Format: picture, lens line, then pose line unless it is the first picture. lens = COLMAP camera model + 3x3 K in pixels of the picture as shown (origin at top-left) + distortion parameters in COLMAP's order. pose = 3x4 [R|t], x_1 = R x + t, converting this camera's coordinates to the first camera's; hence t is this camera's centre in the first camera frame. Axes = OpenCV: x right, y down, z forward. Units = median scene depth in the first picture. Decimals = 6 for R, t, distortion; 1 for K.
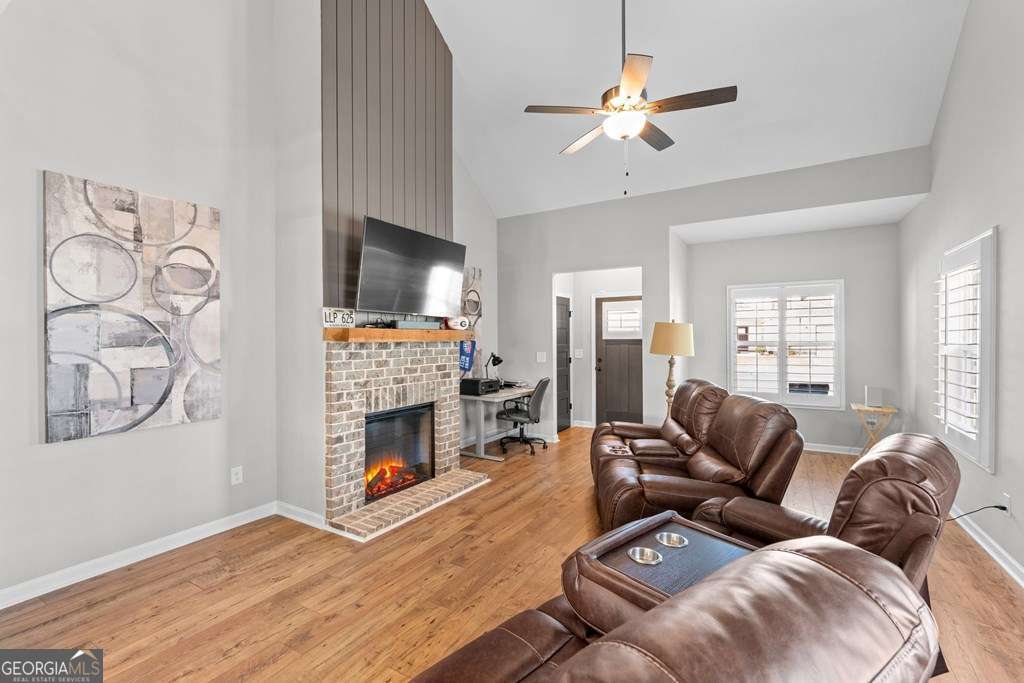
lens RADIAL K [[450.8, 0, 512.0], [0, 450.8, 340.9], [0, 0, 1]] dist [0.000961, 0.000089]
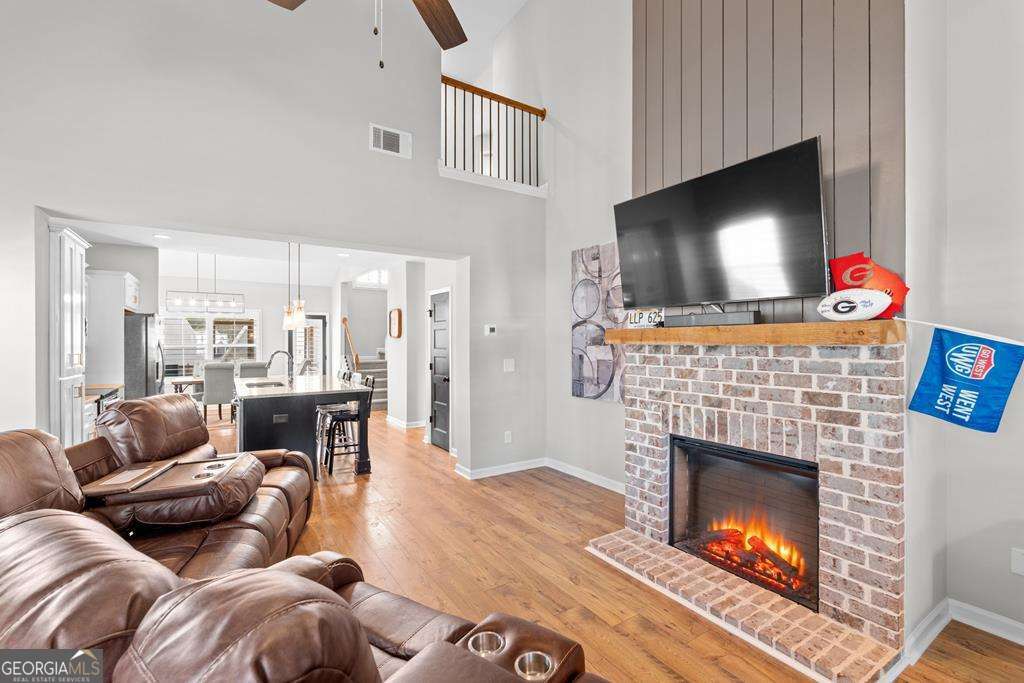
lens RADIAL K [[450.8, 0, 510.3], [0, 450.8, 343.6], [0, 0, 1]] dist [0.000961, 0.000089]
pose [[-0.445681, 0.007999, -0.895156, 0.528333], [-0.000650, 0.999957, 0.009259, -0.006586], [0.895192, 0.004709, -0.445656, 1.102439]]
